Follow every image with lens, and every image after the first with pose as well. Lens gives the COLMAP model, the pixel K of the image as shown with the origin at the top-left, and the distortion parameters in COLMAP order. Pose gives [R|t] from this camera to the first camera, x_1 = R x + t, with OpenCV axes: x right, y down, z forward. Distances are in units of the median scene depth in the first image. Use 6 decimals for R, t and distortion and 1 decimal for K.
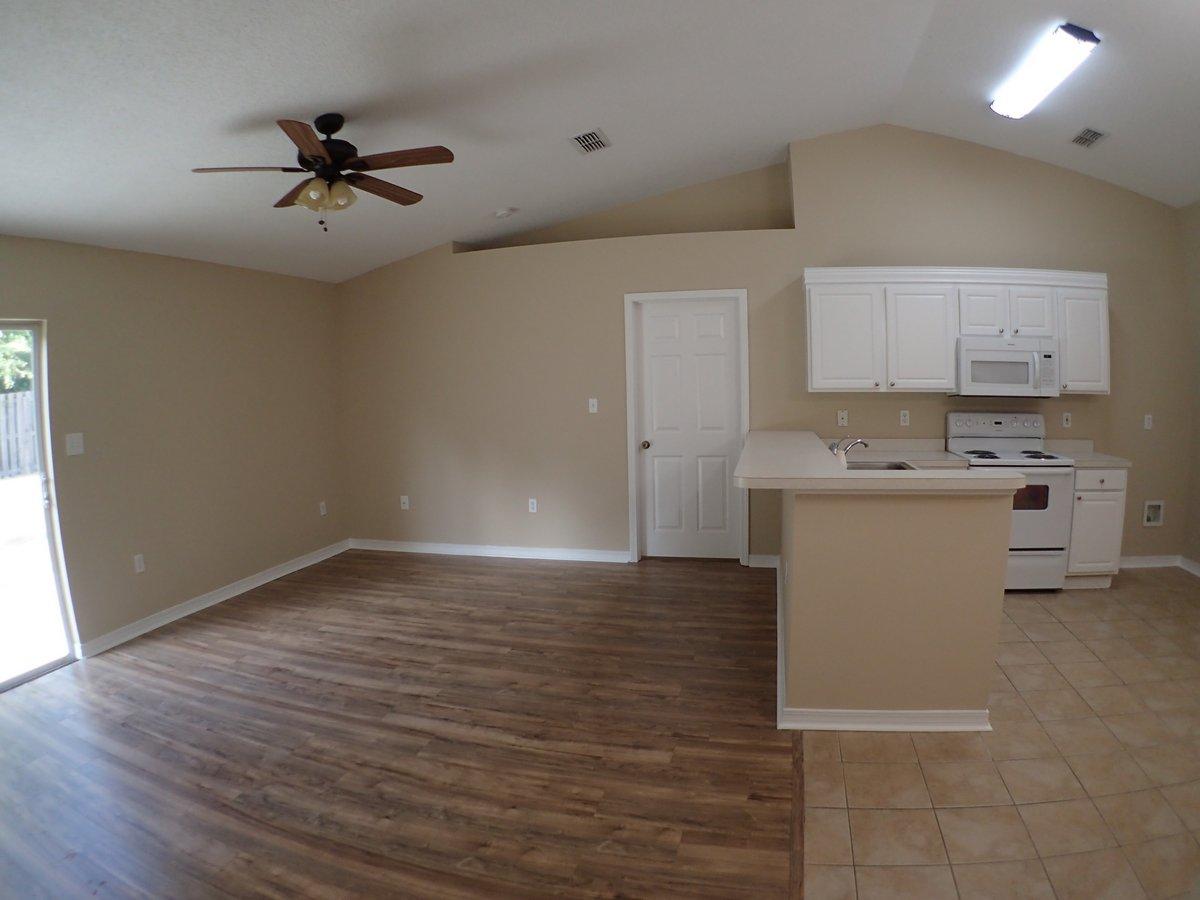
lens RADIAL K [[657.7, 0, 604.9], [0, 657.7, 458.5], [0, 0, 1]] dist [-0.242028, 0.052930]
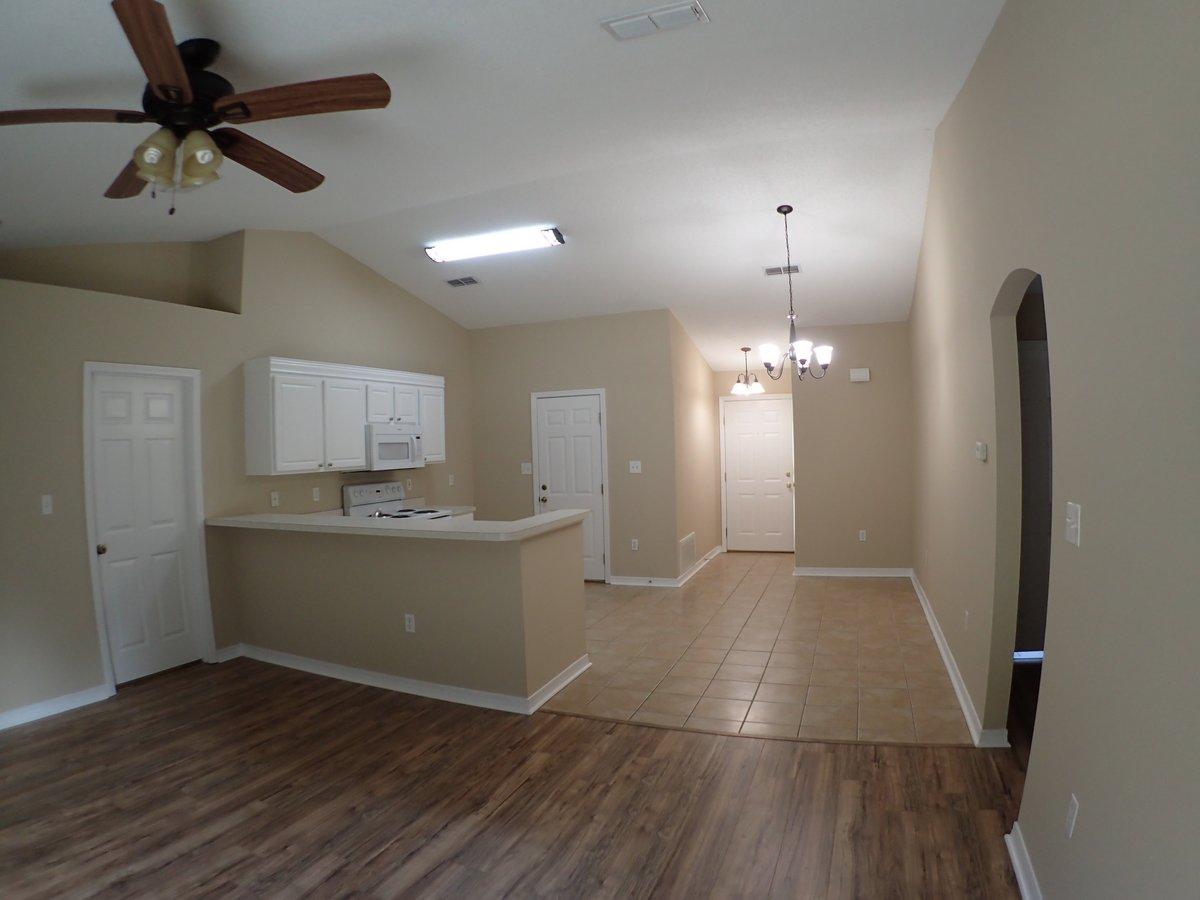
lens RADIAL K [[657.7, 0, 604.9], [0, 657.7, 458.5], [0, 0, 1]] dist [-0.242028, 0.052930]
pose [[0.120114, -0.003070, 0.992755, -0.978018], [0.137129, 0.990461, -0.013528, -0.069209], [-0.983244, 0.137760, 0.119389, 0.550792]]
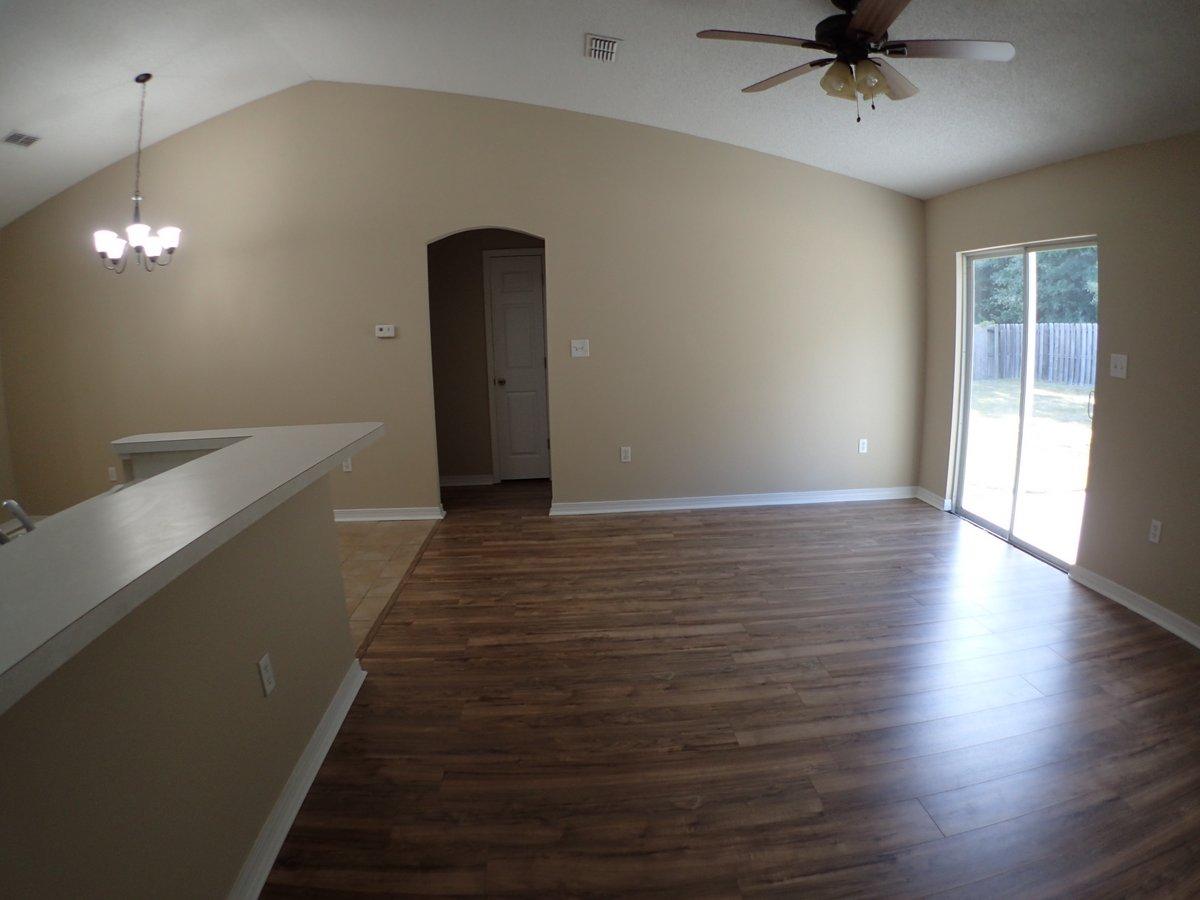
lens RADIAL K [[672.2, 0, 580.1], [0, 672.2, 464.6], [0, 0, 1]] dist [-0.249117, 0.052904]
pose [[-0.958475, 0.115107, -0.260912, 0.163289], [0.026995, 0.947433, 0.318812, -0.201313], [0.283895, 0.298530, -0.911199, 1.802770]]
